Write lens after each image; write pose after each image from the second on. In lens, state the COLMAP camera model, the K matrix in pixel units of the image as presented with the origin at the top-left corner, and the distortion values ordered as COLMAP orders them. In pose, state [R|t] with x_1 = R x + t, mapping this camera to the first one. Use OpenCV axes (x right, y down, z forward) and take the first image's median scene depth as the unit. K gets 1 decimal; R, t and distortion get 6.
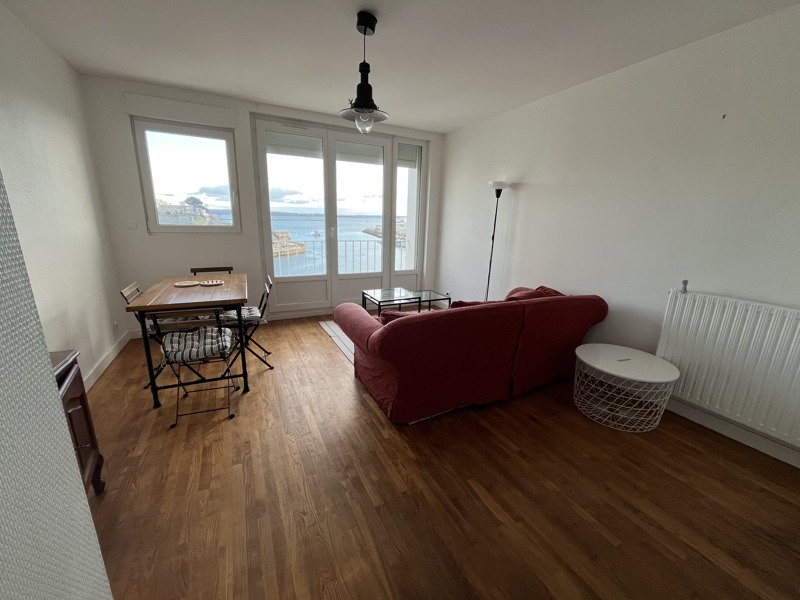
lens RADIAL K [[329.8, 0, 400.0], [0, 329.8, 300.0], [0, 0, 1]] dist [-0.001848, -0.000168]
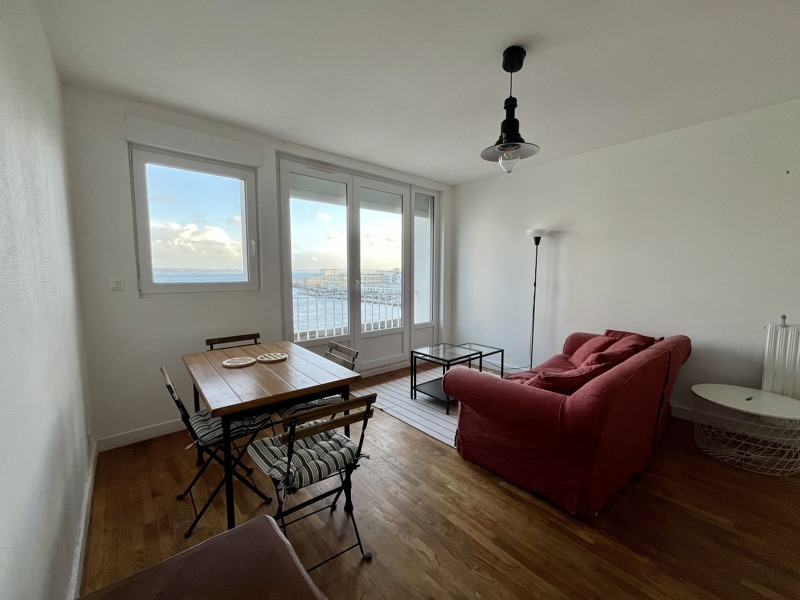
lens RADIAL K [[330.8, 0, 400.0], [0, 330.8, 300.0], [0, 0, 1]] dist [0.000004, -0.000201]
pose [[0.968400, -0.048457, 0.244650, -0.374855], [0.085662, 0.985891, -0.143806, -0.037648], [-0.234230, 0.160219, 0.958888, 0.165751]]
